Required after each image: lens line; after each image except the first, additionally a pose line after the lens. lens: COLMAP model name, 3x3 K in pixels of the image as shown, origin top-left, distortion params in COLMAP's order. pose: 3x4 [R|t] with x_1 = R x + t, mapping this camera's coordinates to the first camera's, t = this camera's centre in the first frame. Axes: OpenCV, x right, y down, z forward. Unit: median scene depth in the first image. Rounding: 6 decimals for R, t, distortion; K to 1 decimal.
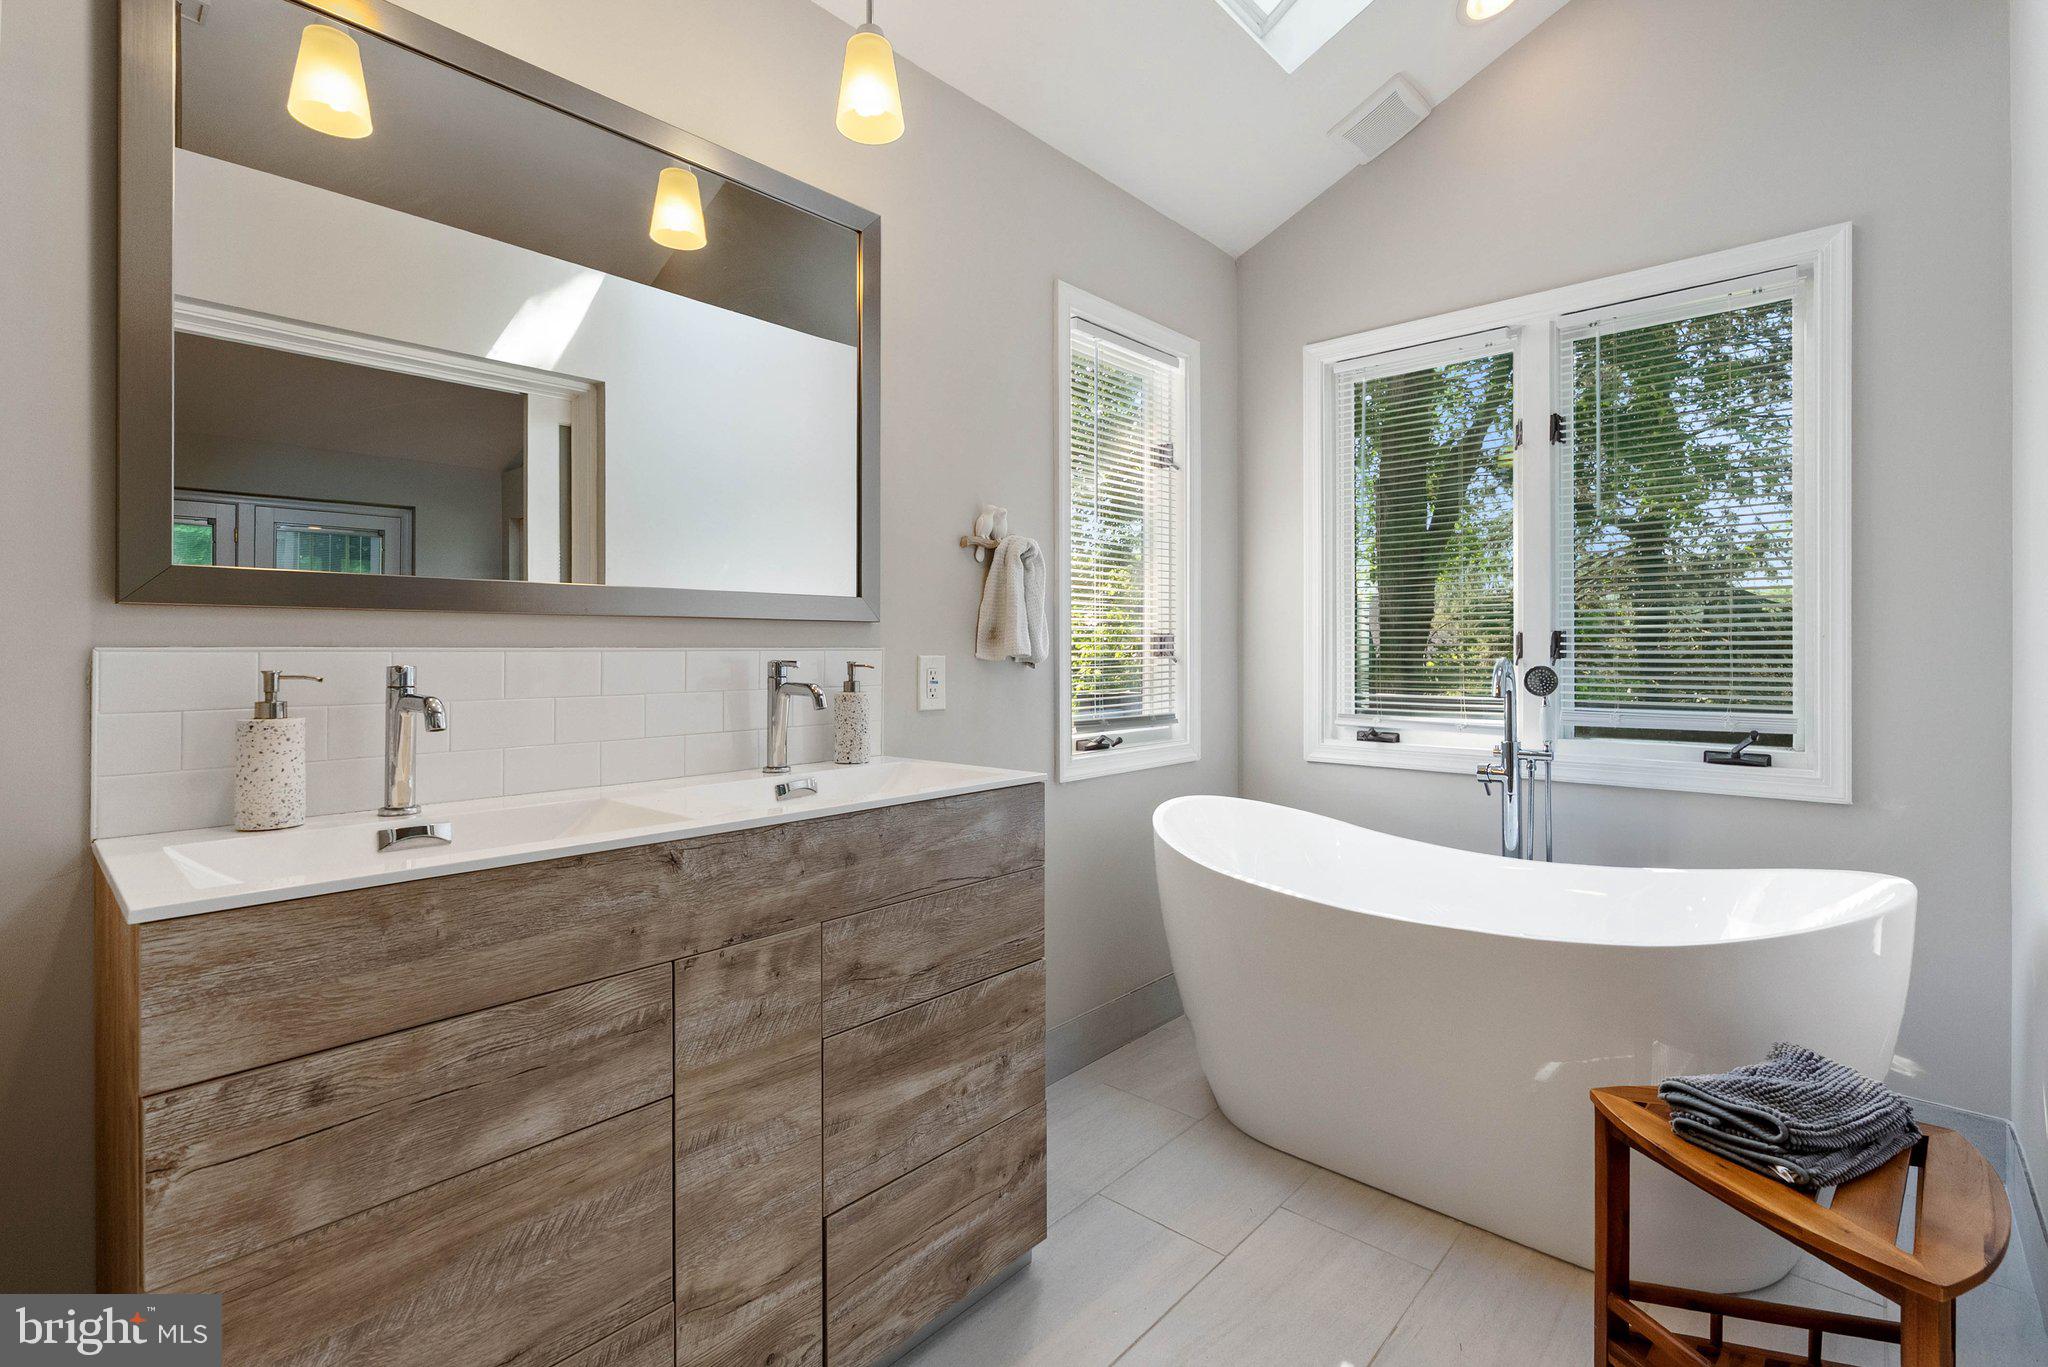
lens RADIAL K [[939.0, 0, 1019.3], [0, 939.0, 656.9], [0, 0, 1]] dist [-0.003722, 0.000382]
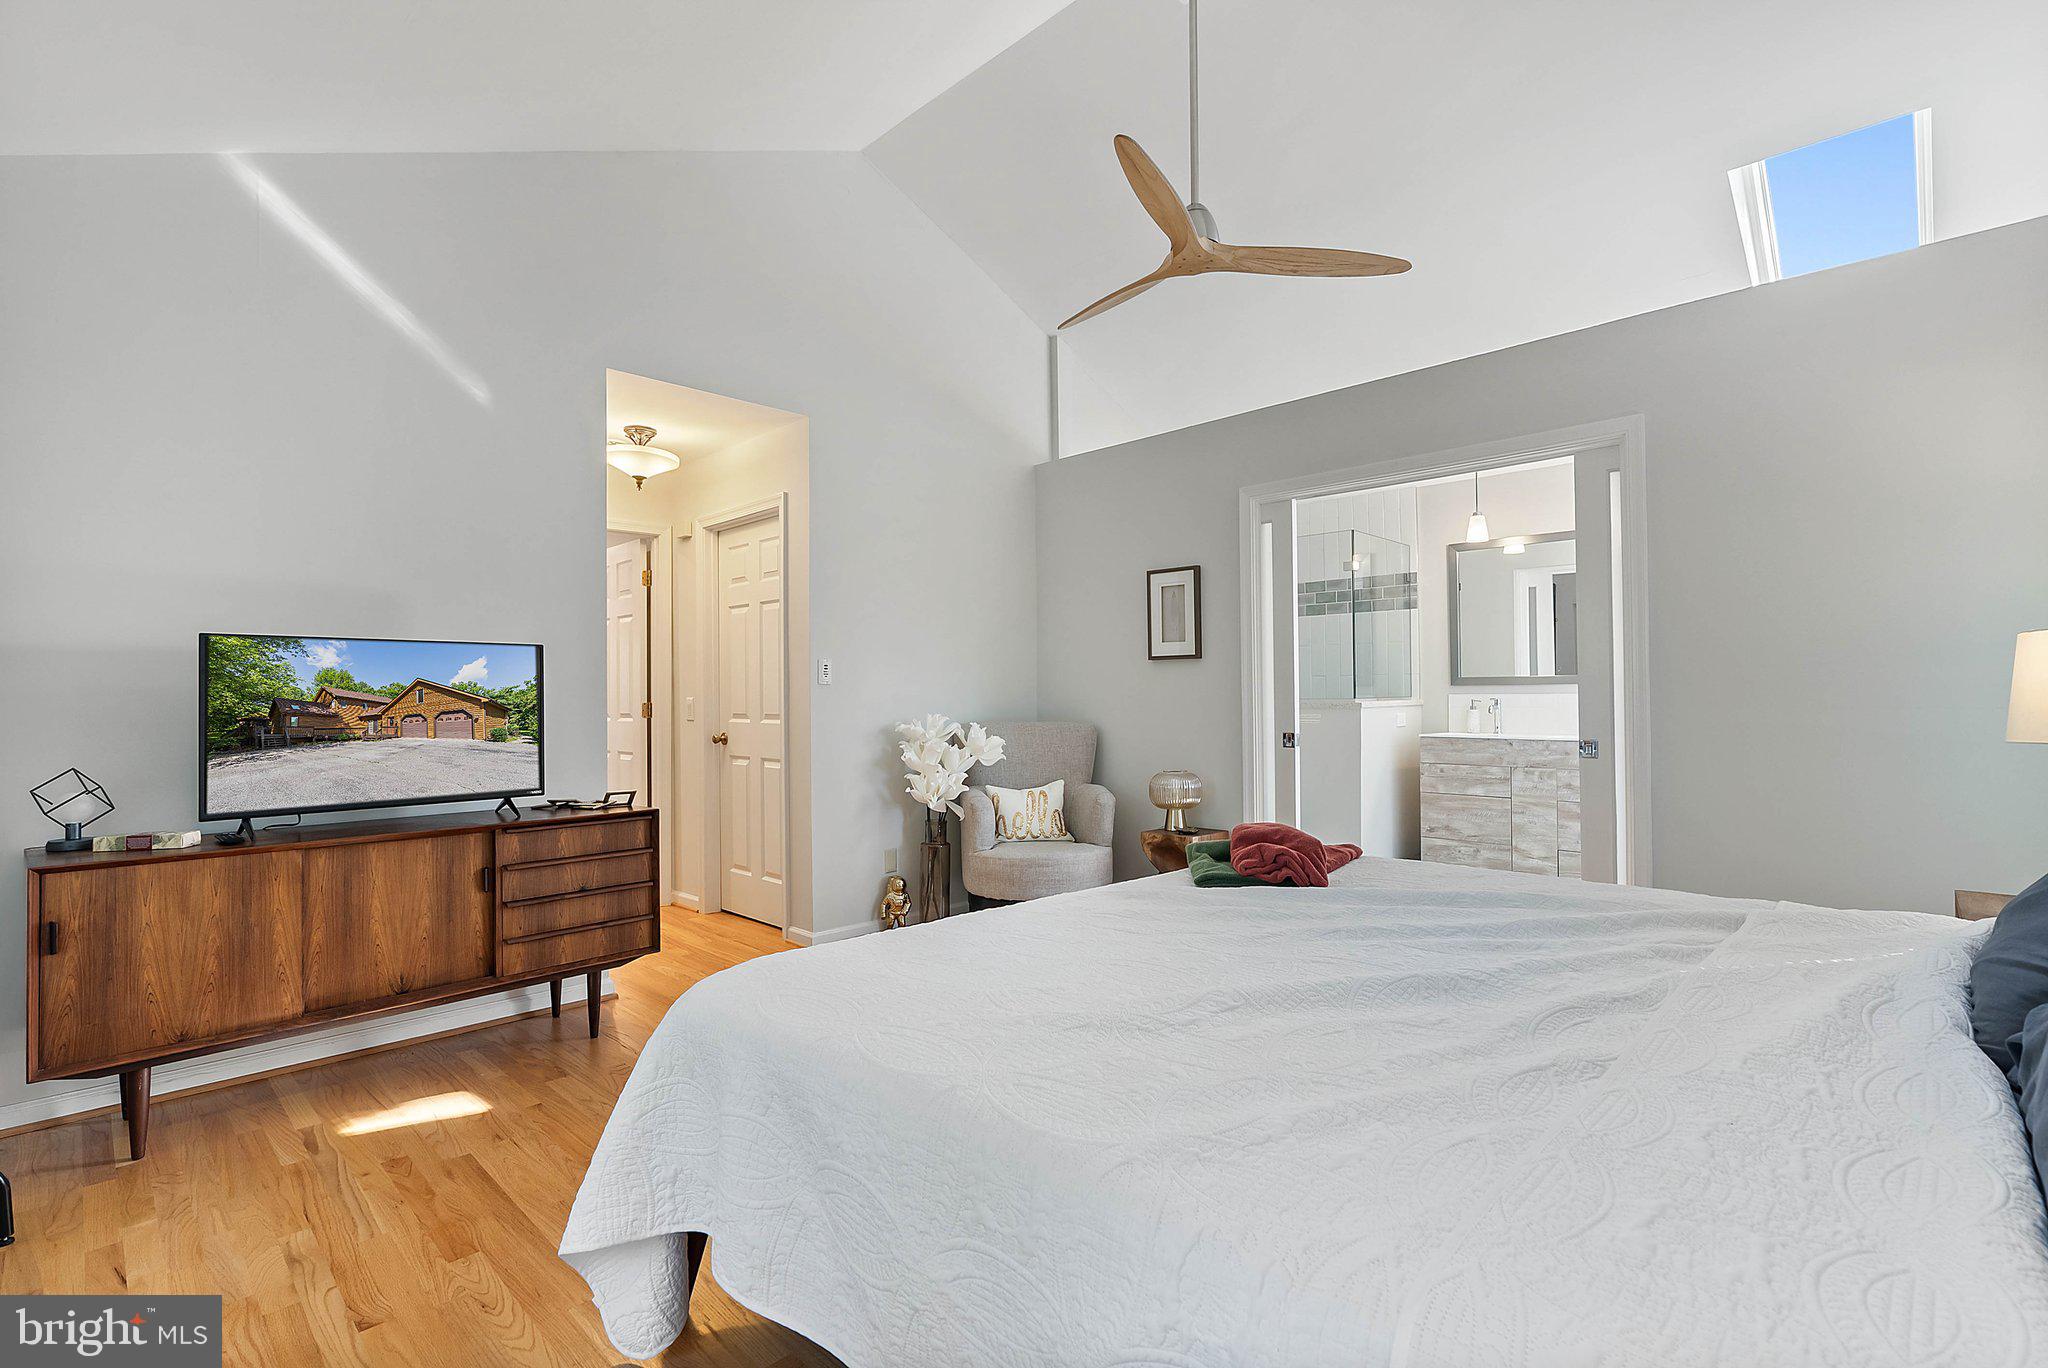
lens RADIAL K [[934.7, 0, 1031.7], [0, 934.7, 682.8], [0, 0, 1]] dist [-0.001990, -0.000071]
pose [[-0.027156, -0.008696, -0.999593, 3.497500], [0.000319, 0.999962, -0.008708, -0.024362], [0.999631, -0.000556, -0.027152, -0.956898]]
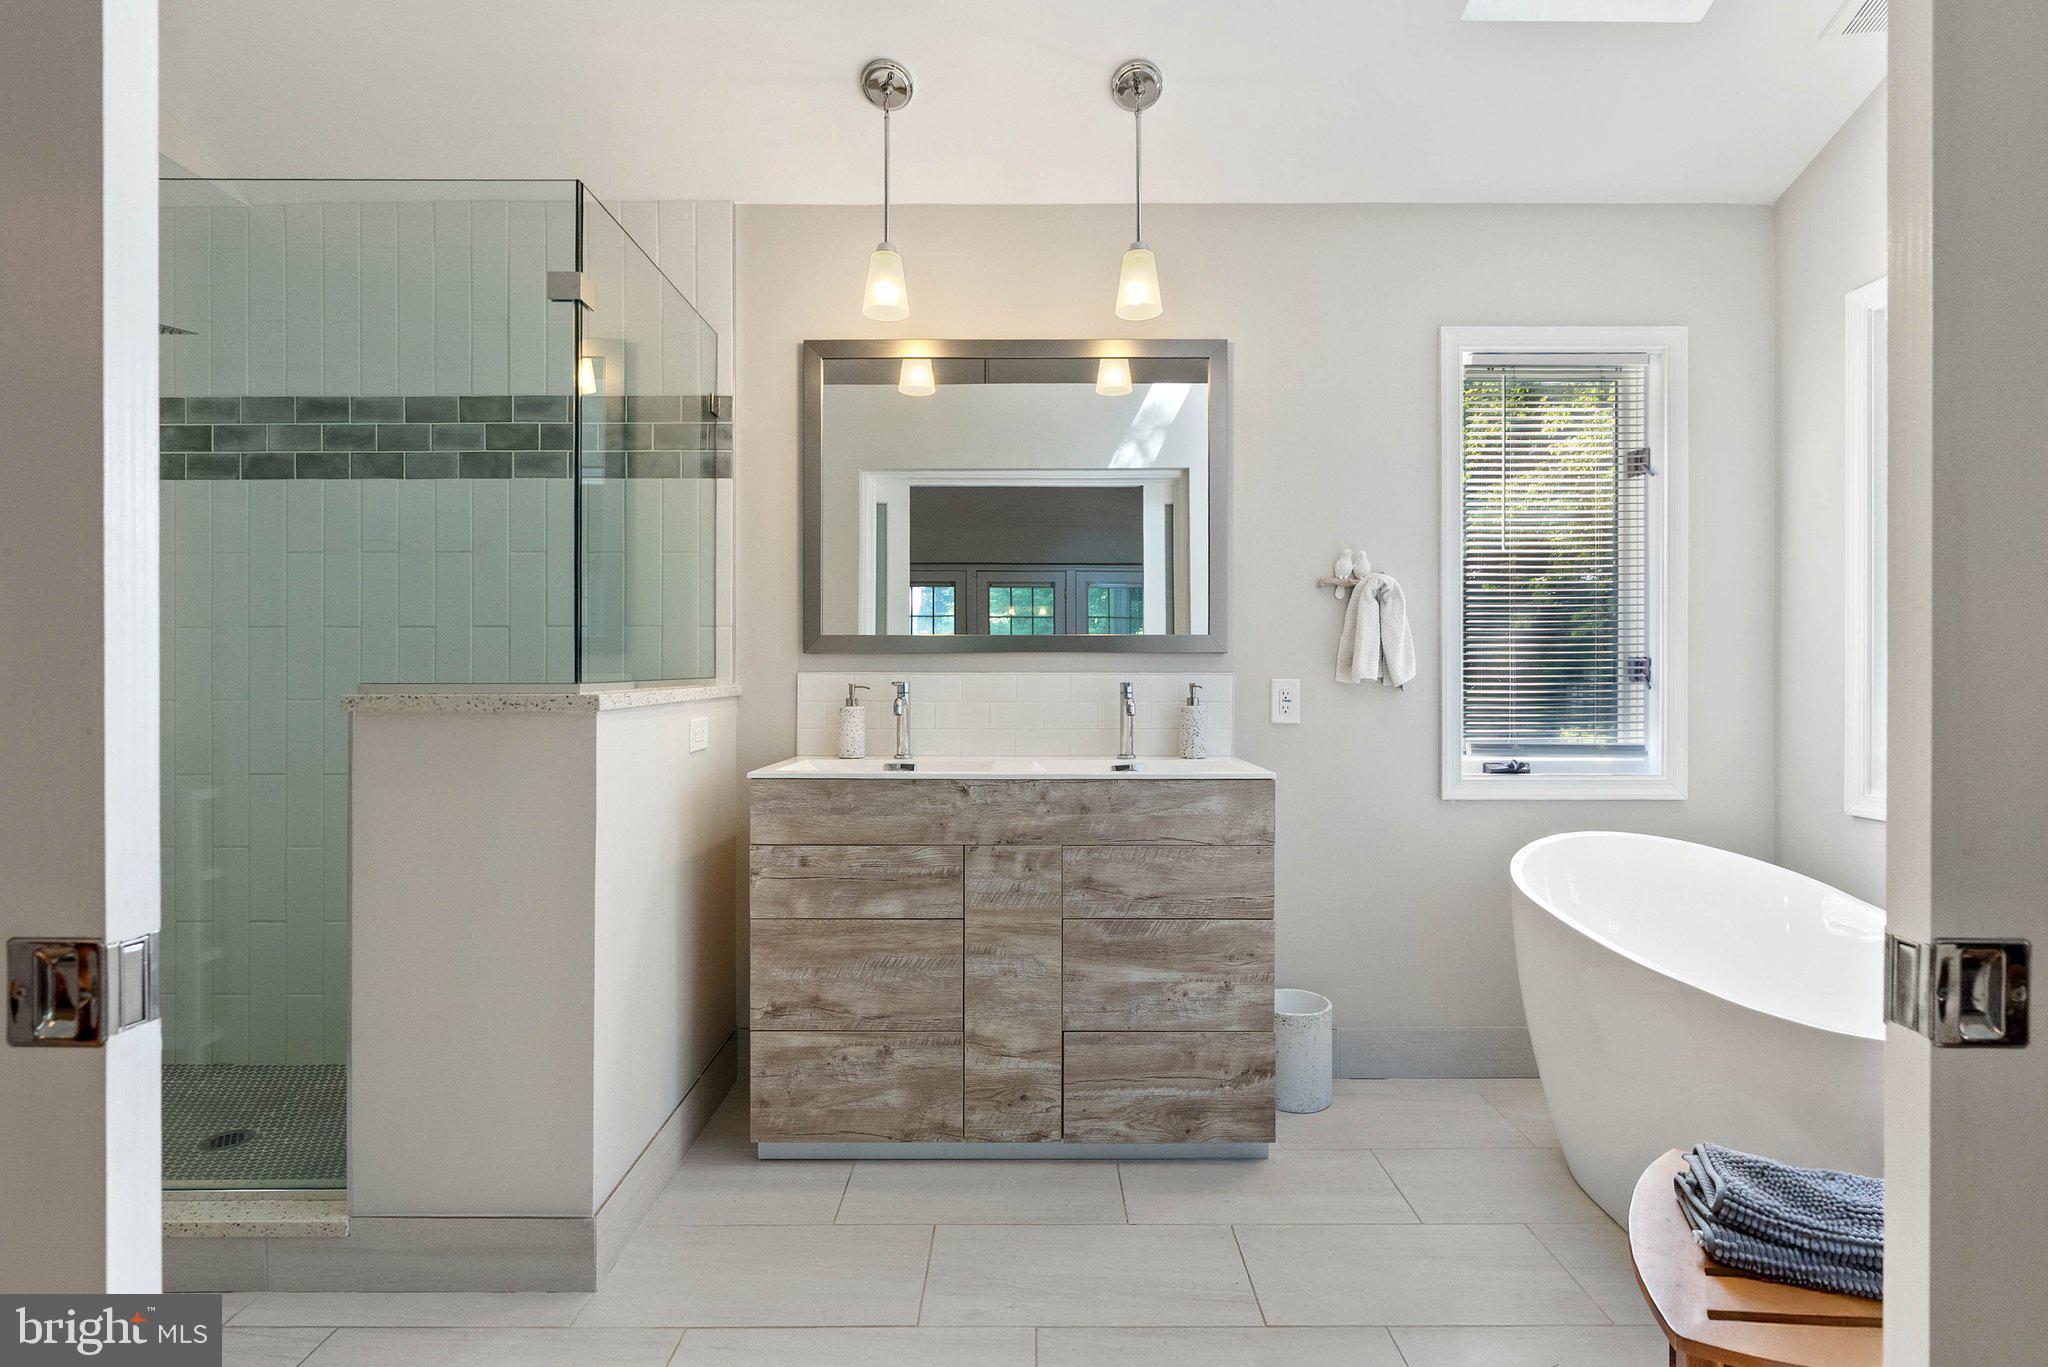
lens RADIAL K [[941.9, 0, 1021.2], [0, 941.9, 677.4], [0, 0, 1]] dist [-0.014232, -0.000040]
pose [[0.669254, 0.006346, -0.743007, 0.926219], [-0.006958, 0.999973, 0.002273, -0.006301], [0.743001, 0.003649, 0.669280, -0.124630]]
